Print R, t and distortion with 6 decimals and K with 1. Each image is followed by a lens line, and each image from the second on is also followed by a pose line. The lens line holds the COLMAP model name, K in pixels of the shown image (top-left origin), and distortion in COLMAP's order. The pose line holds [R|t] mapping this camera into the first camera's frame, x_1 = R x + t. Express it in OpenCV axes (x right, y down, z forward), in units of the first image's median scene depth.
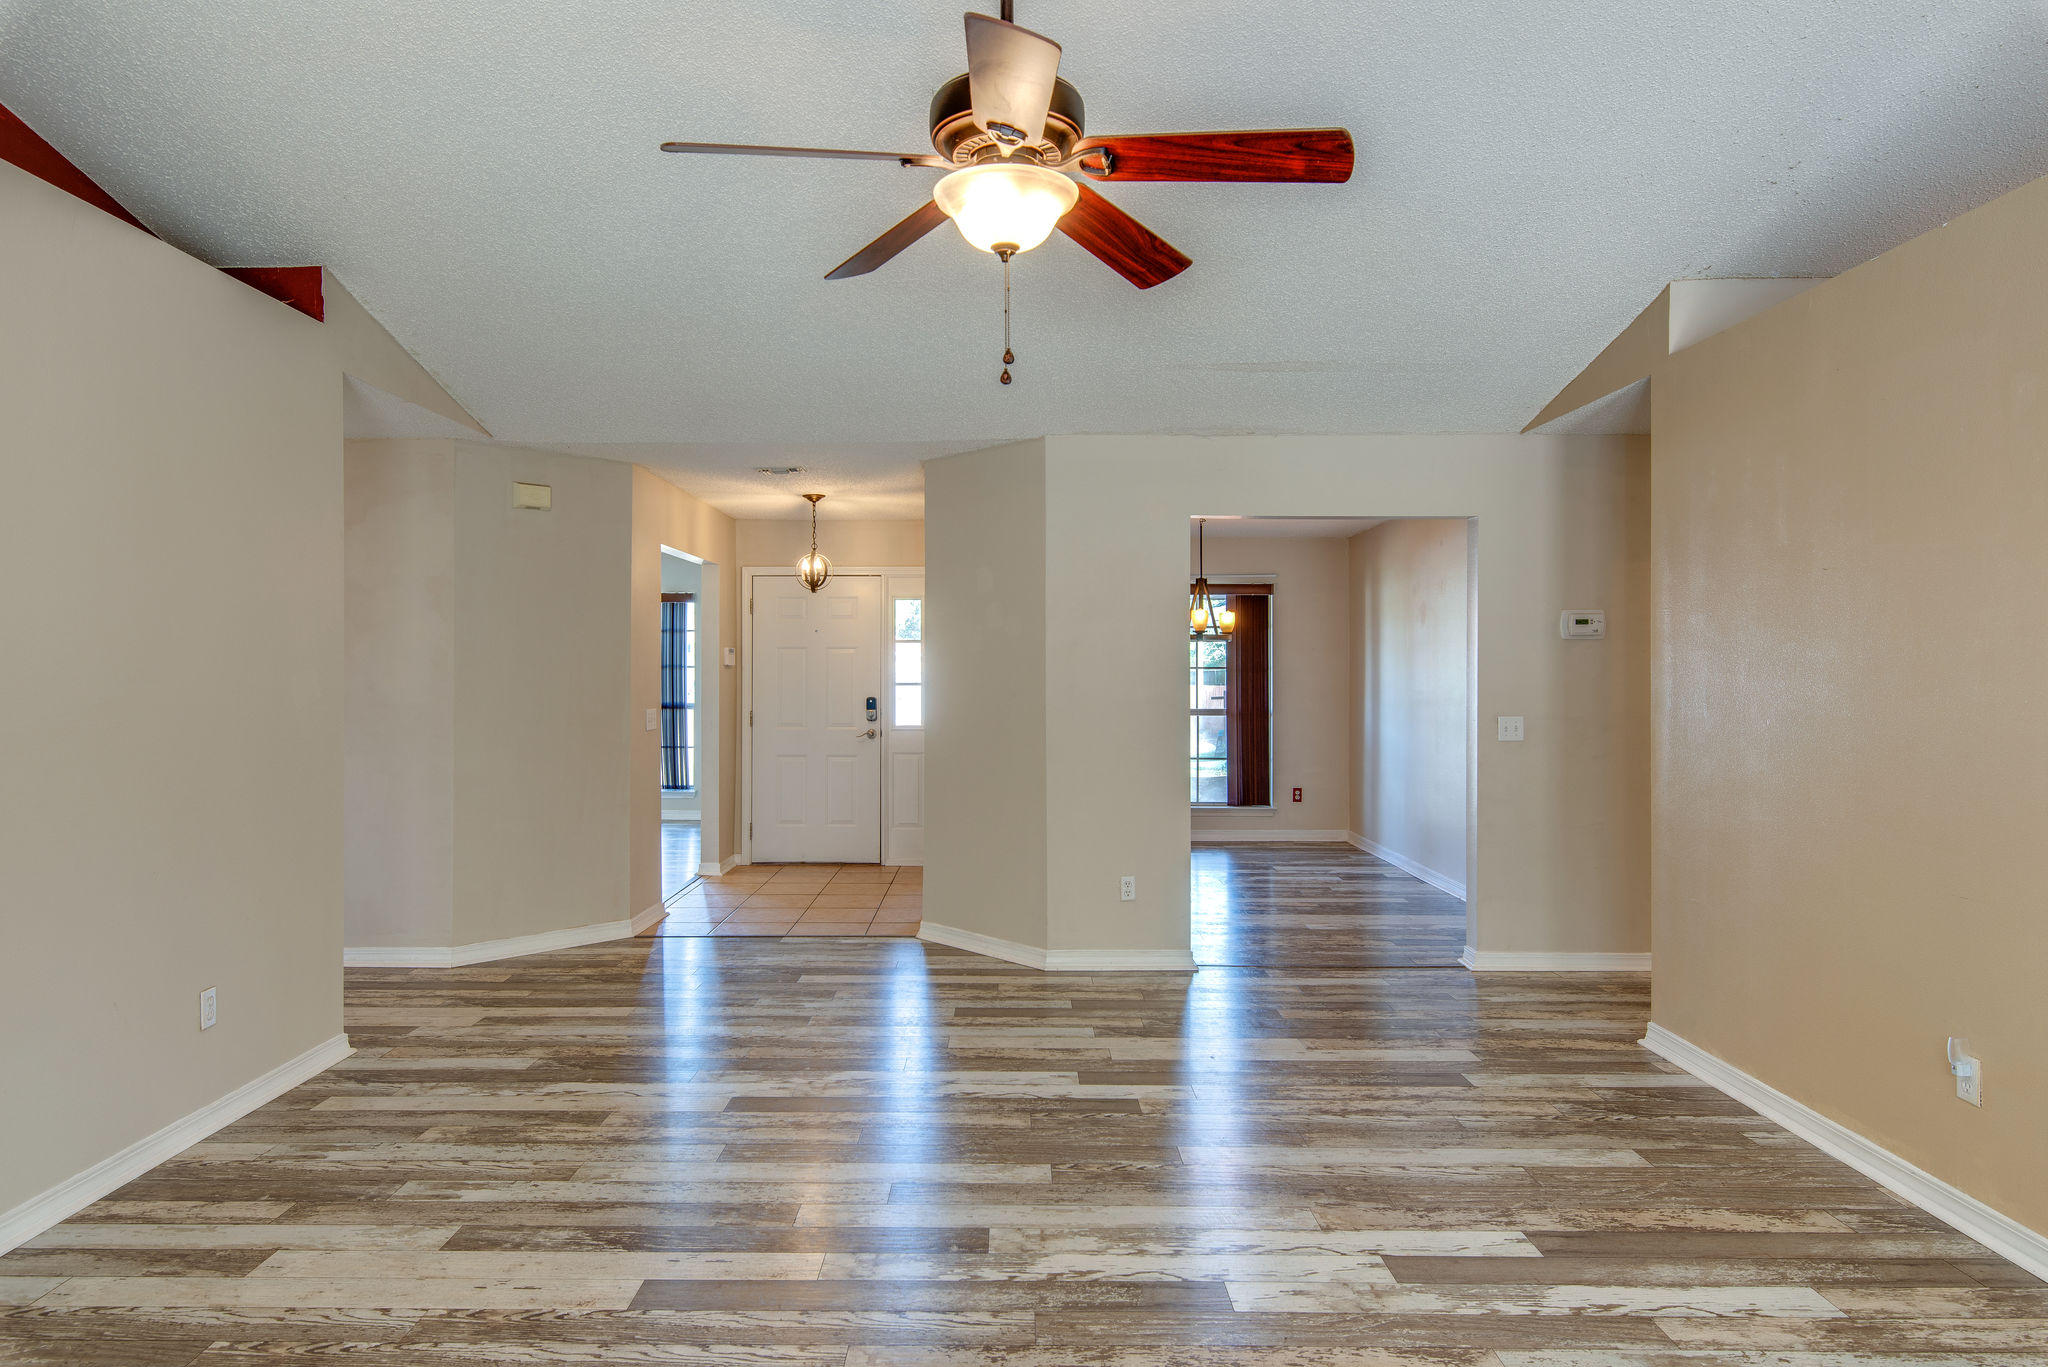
lens RADIAL K [[1189.8, 0, 1016.1], [0, 1189.8, 656.5], [0, 0, 1]] dist [-0.001871, 0.005456]
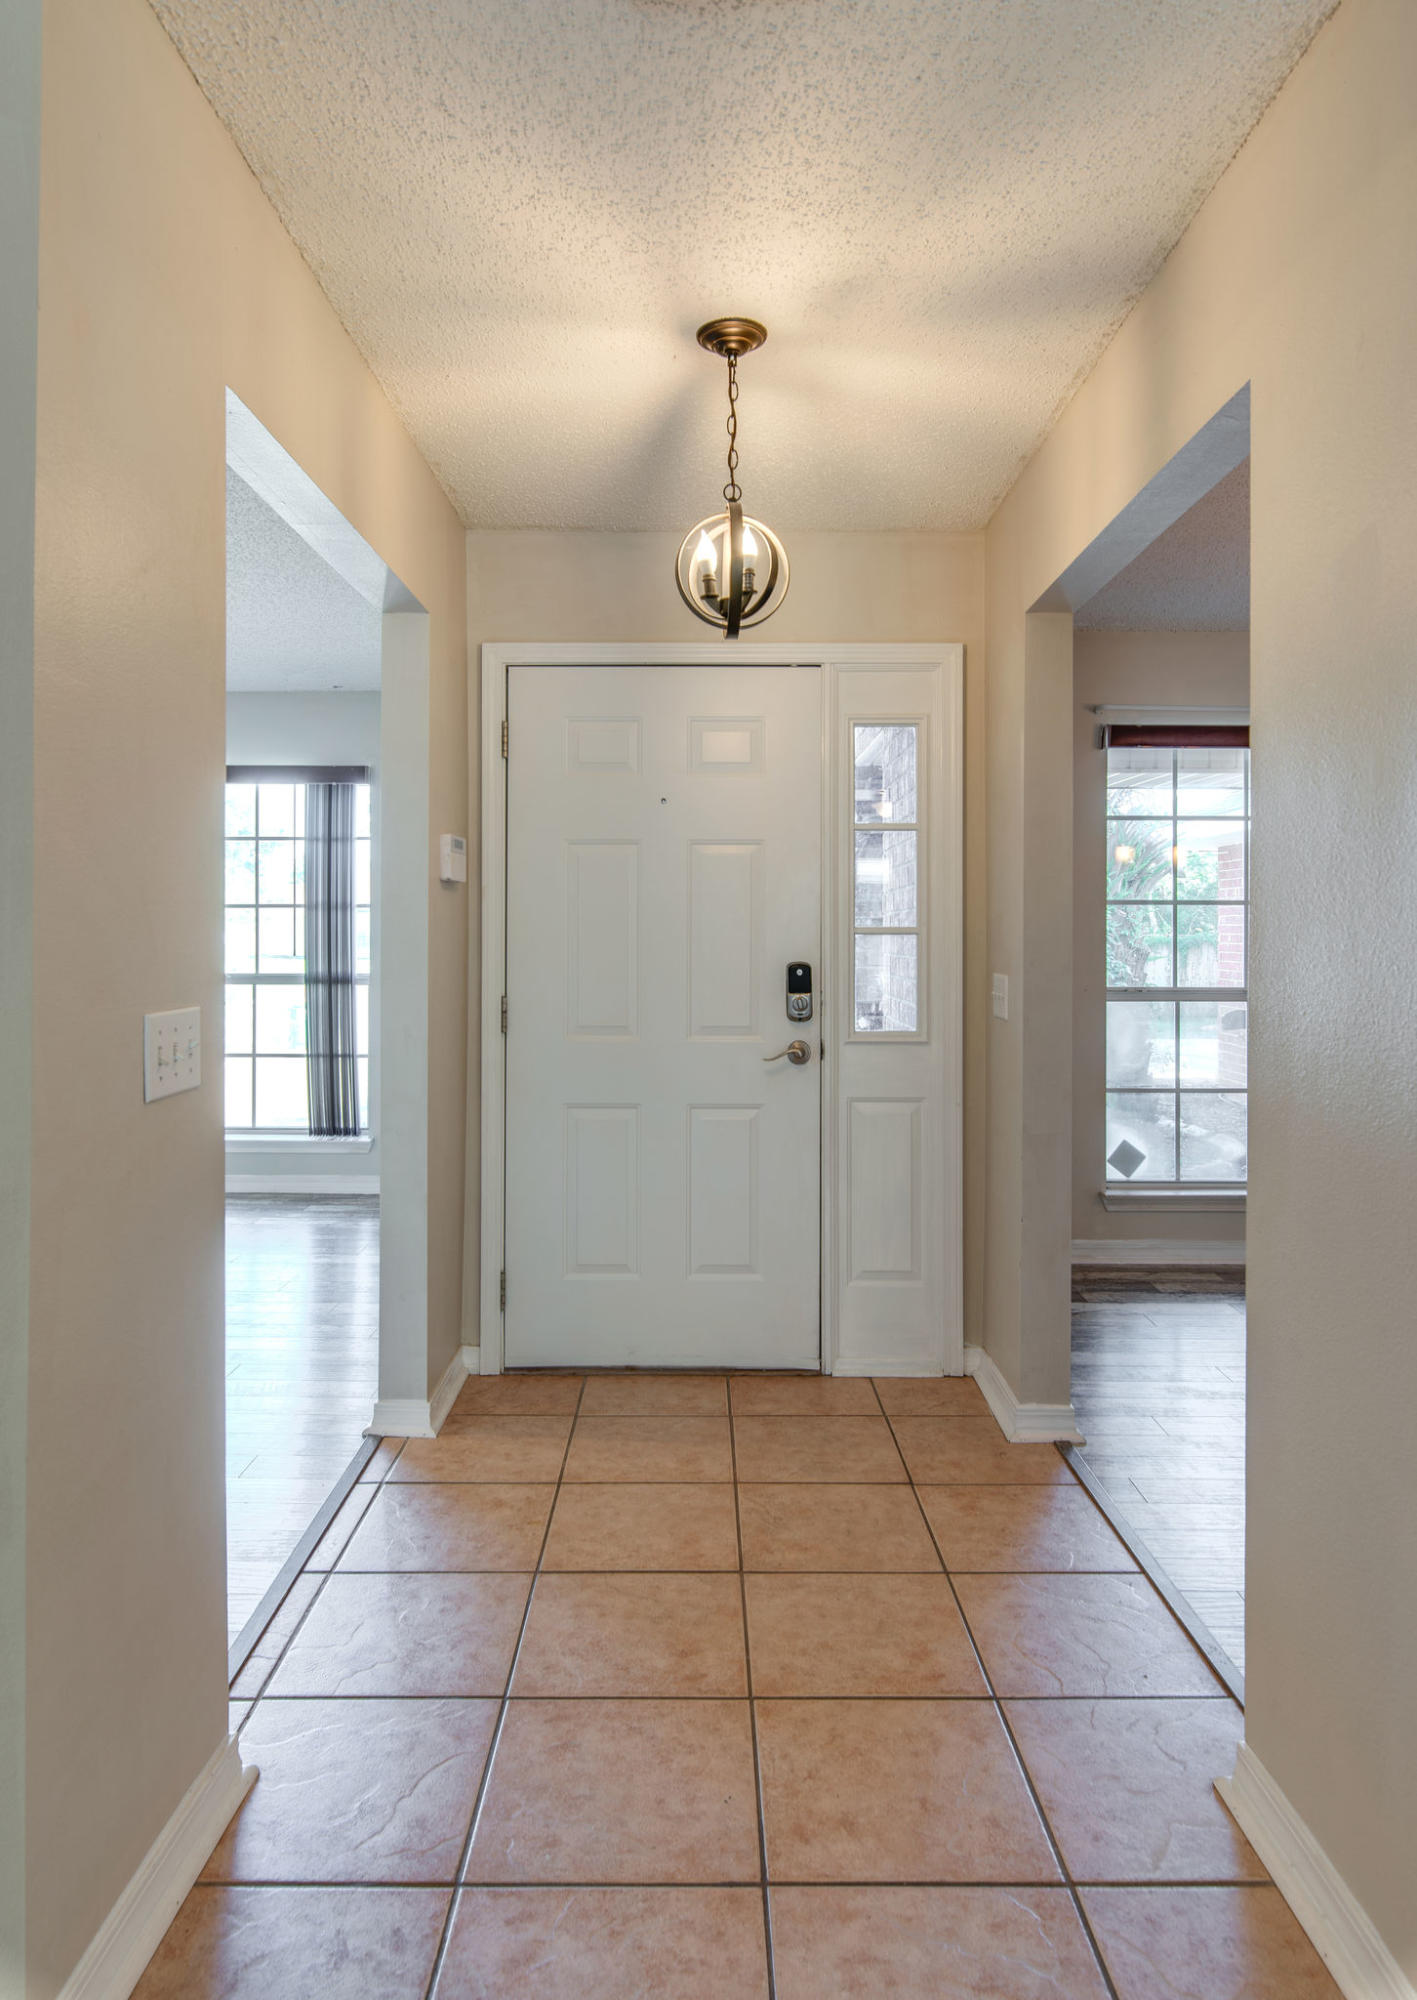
lens RADIAL K [[1230.9, 0, 700.4], [0, 1230.9, 935.3], [0, 0, 1]] dist [0.007032, 0.000551]
pose [[0.999978, 0.002793, -0.005956, -0.166066], [-0.002738, 0.999954, 0.009160, 0.022901], [0.005981, -0.009144, 0.999940, 0.628066]]
